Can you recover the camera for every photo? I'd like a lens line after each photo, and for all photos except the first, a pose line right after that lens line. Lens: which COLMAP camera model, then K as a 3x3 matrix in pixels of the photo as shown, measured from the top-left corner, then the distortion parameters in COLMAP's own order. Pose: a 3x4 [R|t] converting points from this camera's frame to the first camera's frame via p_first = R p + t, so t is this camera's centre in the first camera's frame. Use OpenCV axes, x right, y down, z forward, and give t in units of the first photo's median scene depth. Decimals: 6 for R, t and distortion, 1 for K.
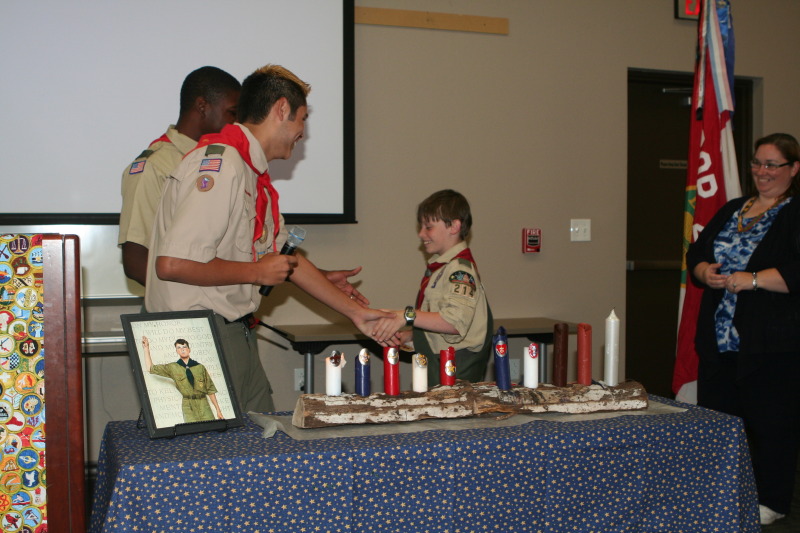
lens RADIAL K [[987.1, 0, 404.7], [0, 987.1, 269.1], [0, 0, 1]] dist [-0.116925, 0.118613]
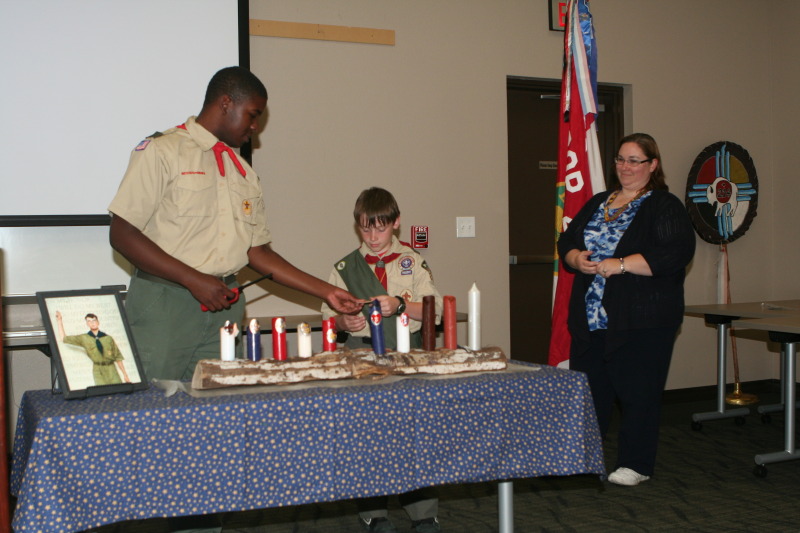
lens RADIAL K [[987.1, 0, 404.7], [0, 987.1, 269.1], [0, 0, 1]] dist [-0.116925, 0.118613]
pose [[0.995466, -0.019399, 0.093120, 0.026791], [0.020573, 0.999720, -0.011667, 0.039788], [-0.092868, 0.013530, 0.995587, -0.146405]]
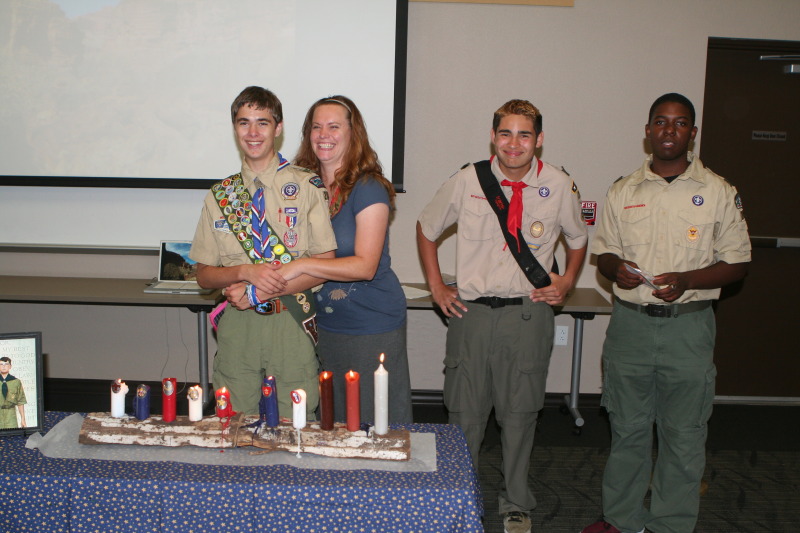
lens RADIAL K [[898.8, 0, 404.4], [0, 898.8, 269.5], [0, 0, 1]] dist [-0.117323, 0.094684]
pose [[0.940284, 0.082138, -0.330331, 0.583167], [-0.038421, 0.989858, 0.136765, -0.202048], [0.338214, -0.115906, 0.933904, 0.146028]]
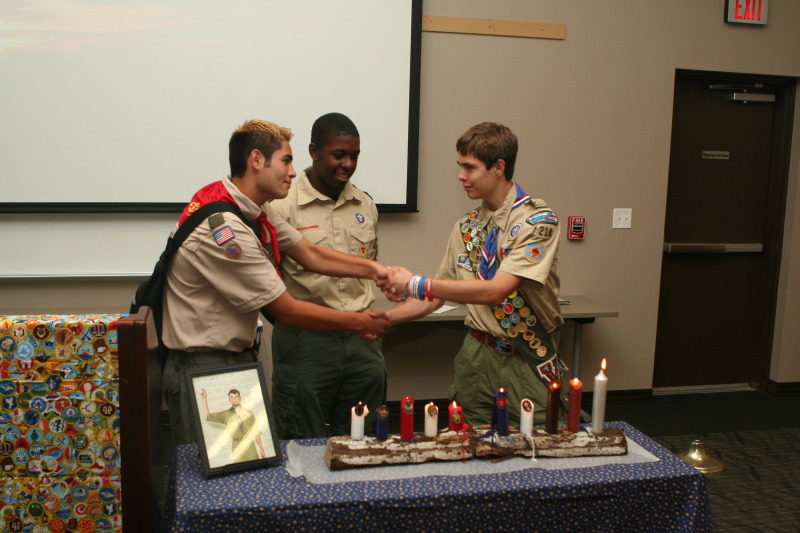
lens RADIAL K [[898.8, 0, 404.4], [0, 898.8, 269.5], [0, 0, 1]] dist [-0.117323, 0.094684]
pose [[0.994038, 0.043841, -0.099831, 0.086452], [-0.032124, 0.992719, 0.116089, -0.207451], [0.104194, -0.112190, 0.988209, -0.061757]]
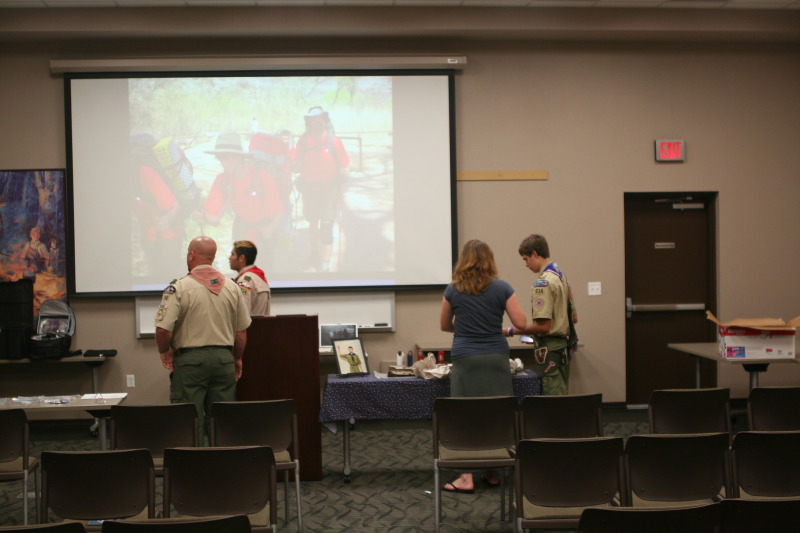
lens RADIAL K [[1164.0, 0, 389.1], [0, 1164.0, 252.2], [0, 0, 1]] dist [-0.090182, 0.050310]
pose [[0.966000, -0.011921, -0.258268, 0.815948], [0.006705, 0.999756, -0.021065, -0.143648], [0.258456, 0.018617, 0.965844, -2.440481]]
